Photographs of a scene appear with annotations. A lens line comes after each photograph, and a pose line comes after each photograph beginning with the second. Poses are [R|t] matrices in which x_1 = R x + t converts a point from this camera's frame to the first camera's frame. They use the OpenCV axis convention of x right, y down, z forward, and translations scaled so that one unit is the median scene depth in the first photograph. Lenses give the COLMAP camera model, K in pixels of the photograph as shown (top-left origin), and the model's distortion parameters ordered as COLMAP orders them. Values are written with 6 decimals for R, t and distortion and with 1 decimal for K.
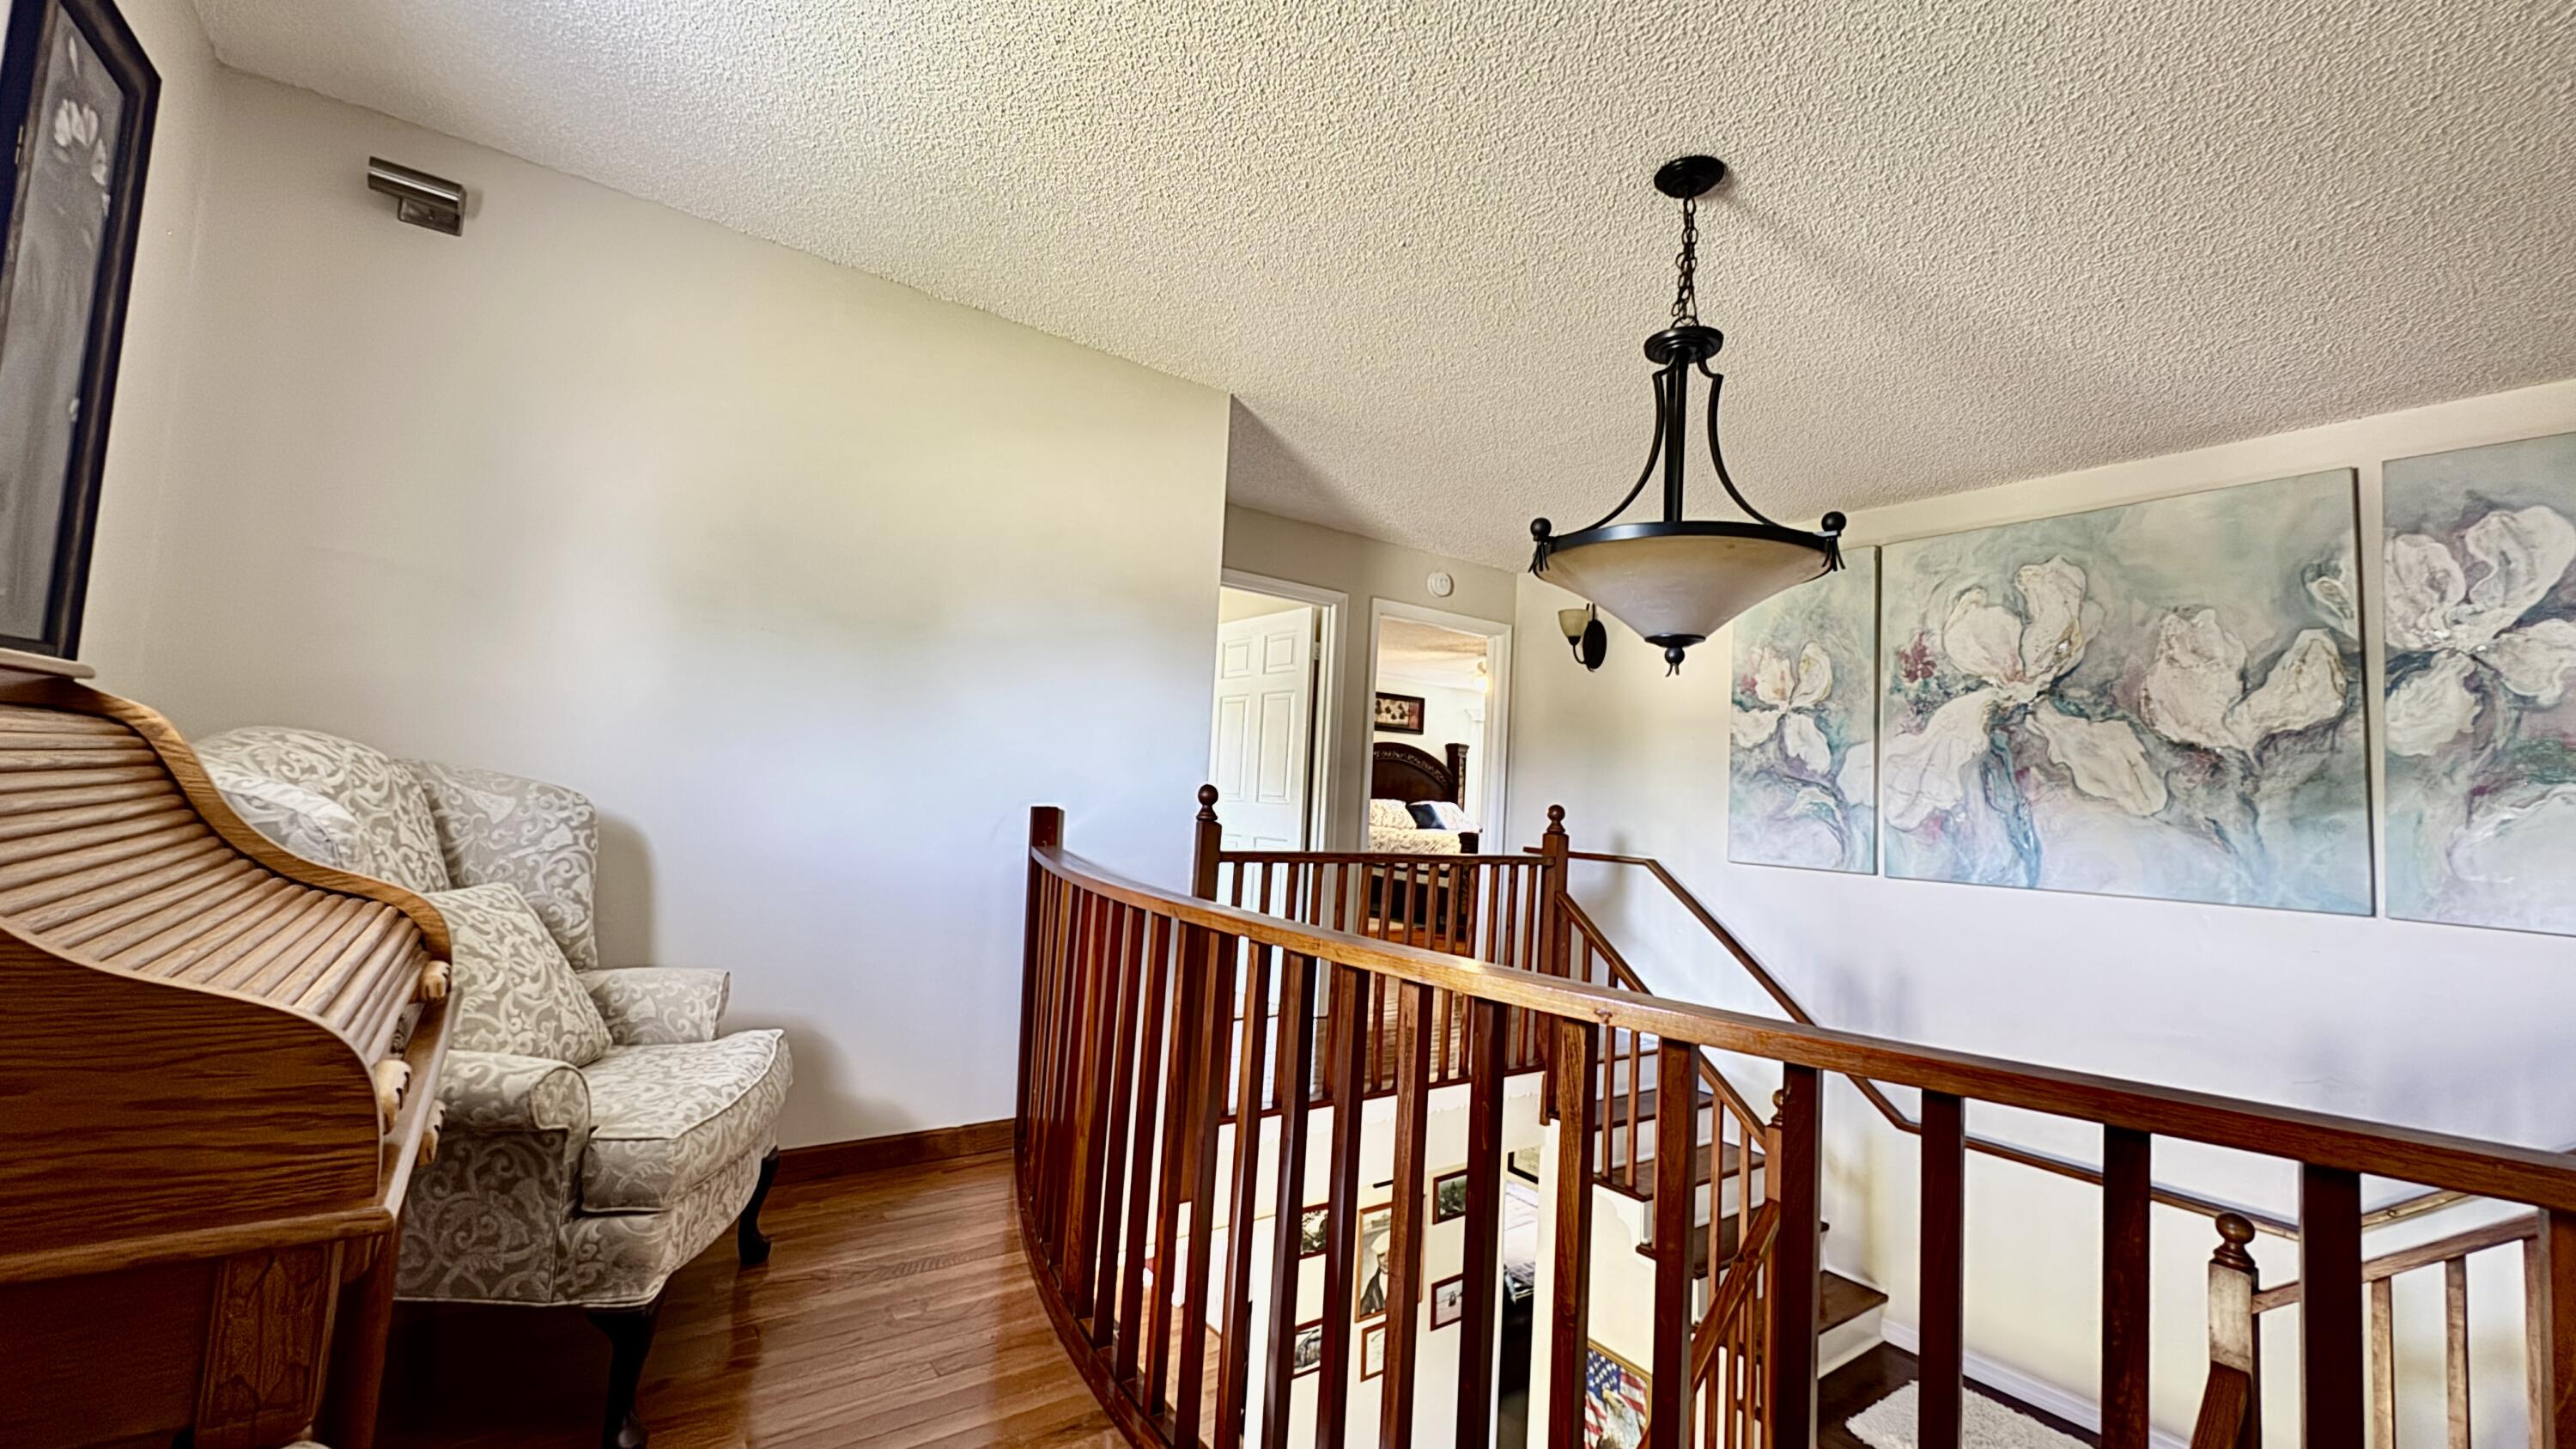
lens RADIAL K [[1028.7, 0, 1290.5], [0, 1028.7, 723.4], [0, 0, 1]] dist [0.000132, -0.000113]
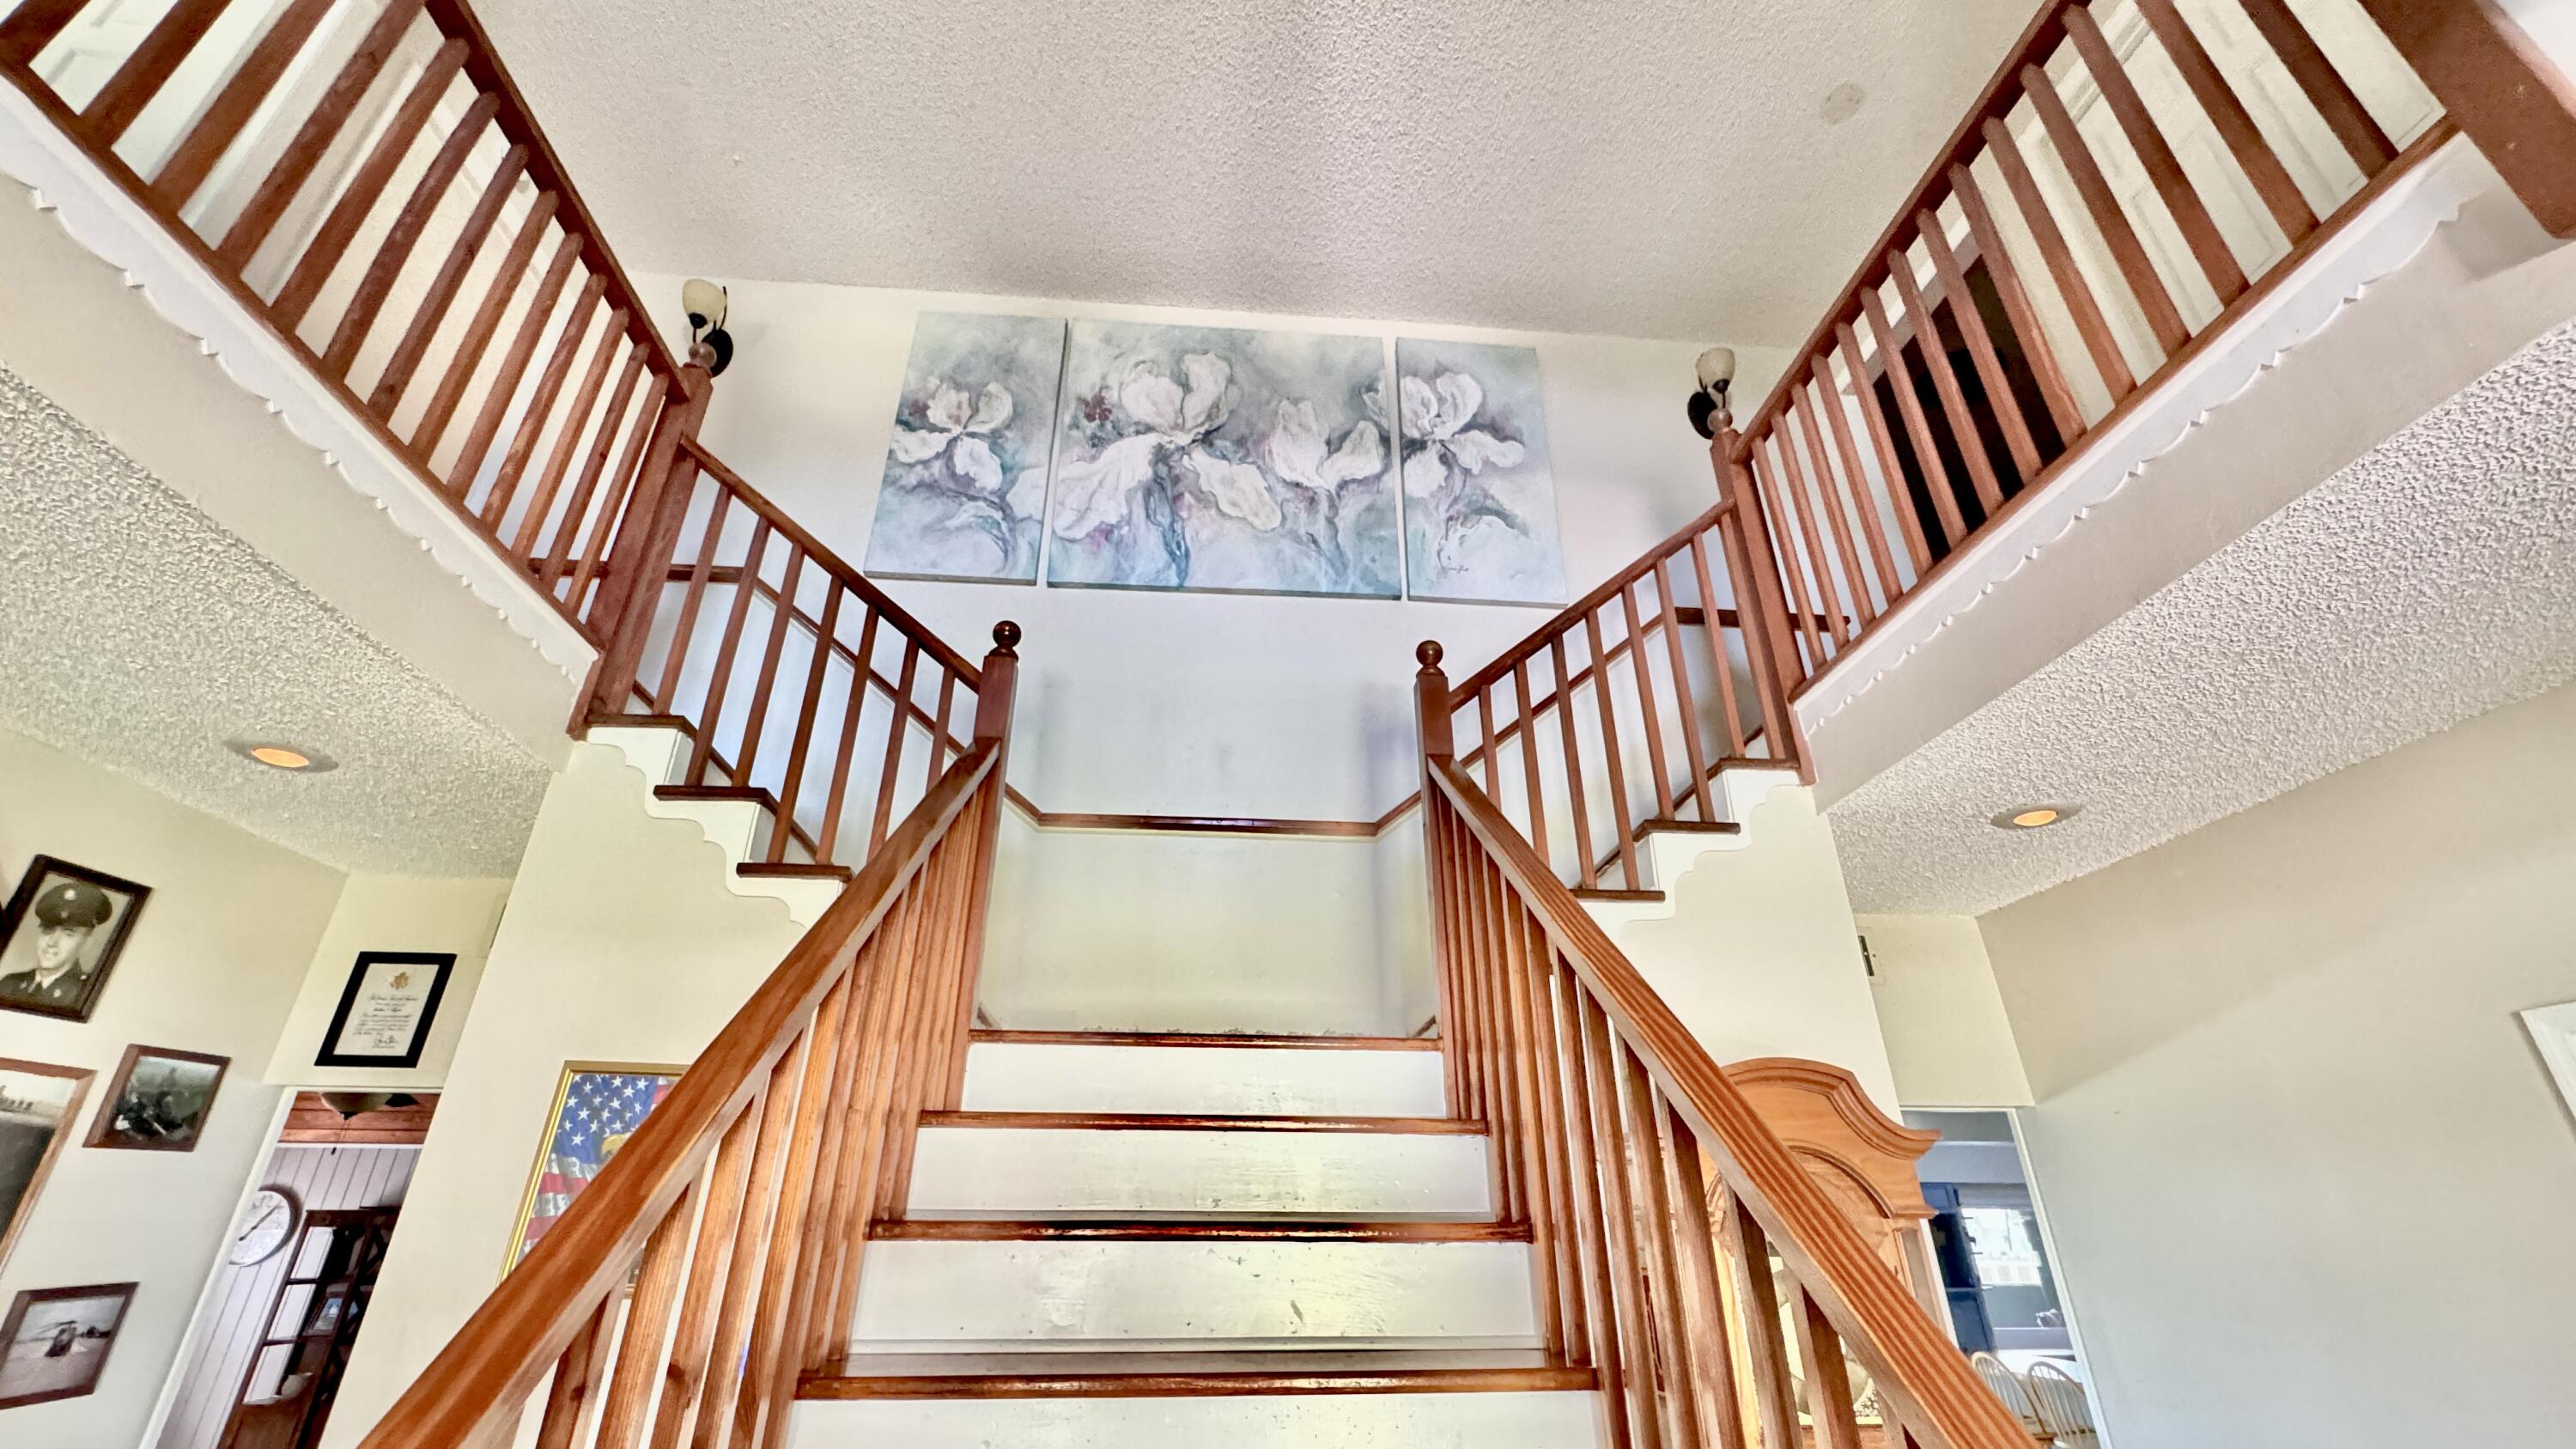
lens RADIAL K [[1028.7, 0, 1288.4], [0, 1028.7, 720.0], [0, 0, 1]] dist [0.000132, -0.000113]
pose [[0.518880, 0.323915, 0.791102, -0.012603], [-0.032981, 0.932328, -0.360108, 0.649358], [-0.854211, 0.160762, 0.494449, 0.396005]]
